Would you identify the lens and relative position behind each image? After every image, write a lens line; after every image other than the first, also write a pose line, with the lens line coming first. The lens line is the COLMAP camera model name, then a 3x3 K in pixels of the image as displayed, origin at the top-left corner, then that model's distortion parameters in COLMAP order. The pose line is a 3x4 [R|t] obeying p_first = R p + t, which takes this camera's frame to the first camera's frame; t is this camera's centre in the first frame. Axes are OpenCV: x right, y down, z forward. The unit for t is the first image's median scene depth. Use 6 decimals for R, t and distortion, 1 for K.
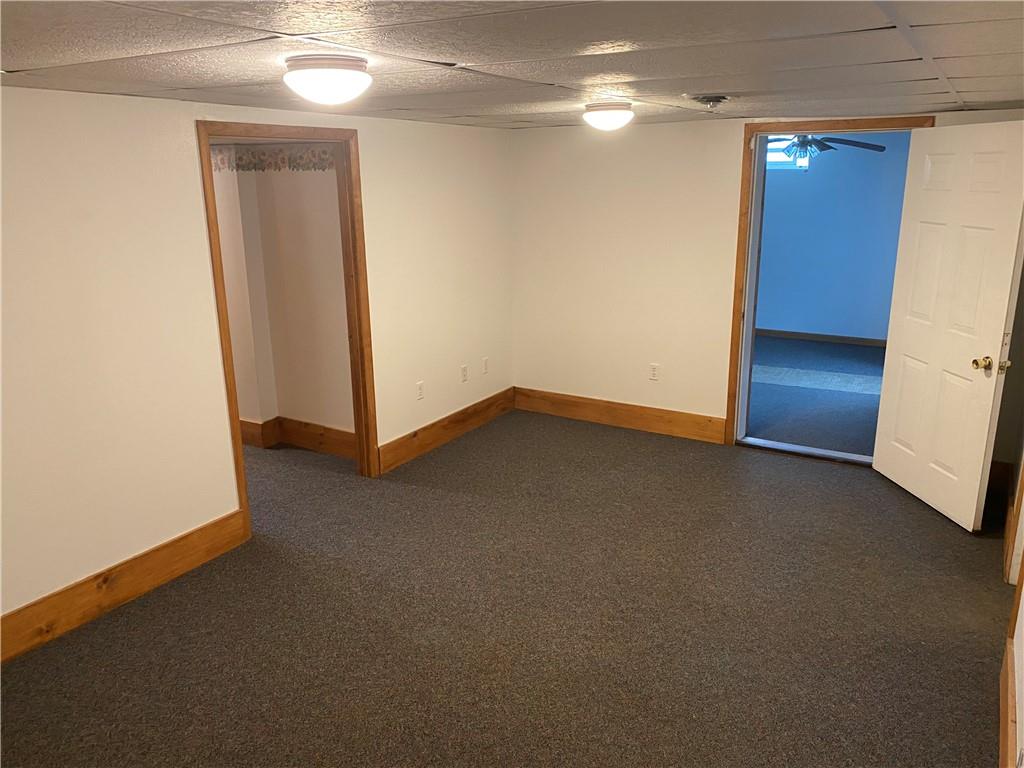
lens RADIAL K [[777.3, 0, 513.6], [0, 777.3, 382.8], [0, 0, 1]] dist [0.046281, -0.061862]
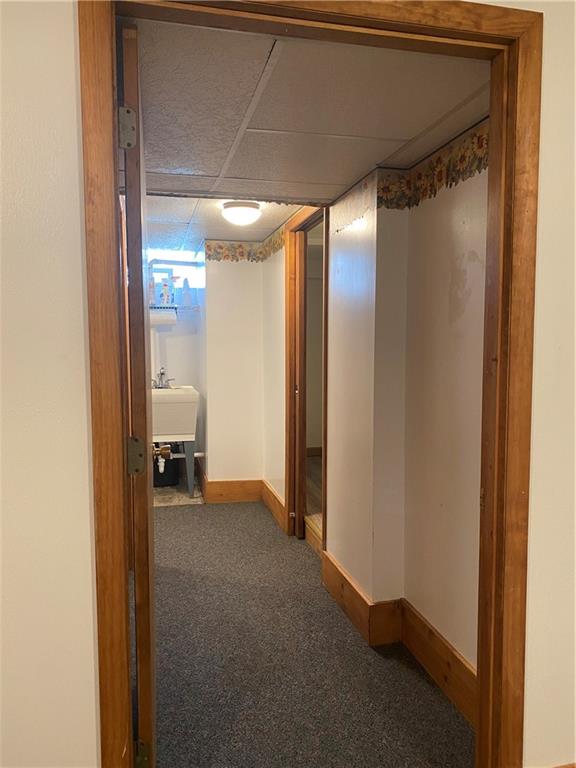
lens RADIAL K [[582.9, 0, 290.0], [0, 582.9, 383.9], [0, 0, 1]] dist [0.046281, -0.061862]
pose [[0.709794, 0.062519, -0.701630, -0.054042], [-0.197176, 0.973869, -0.112694, -0.058378], [0.676250, 0.218334, 0.703574, 0.633556]]
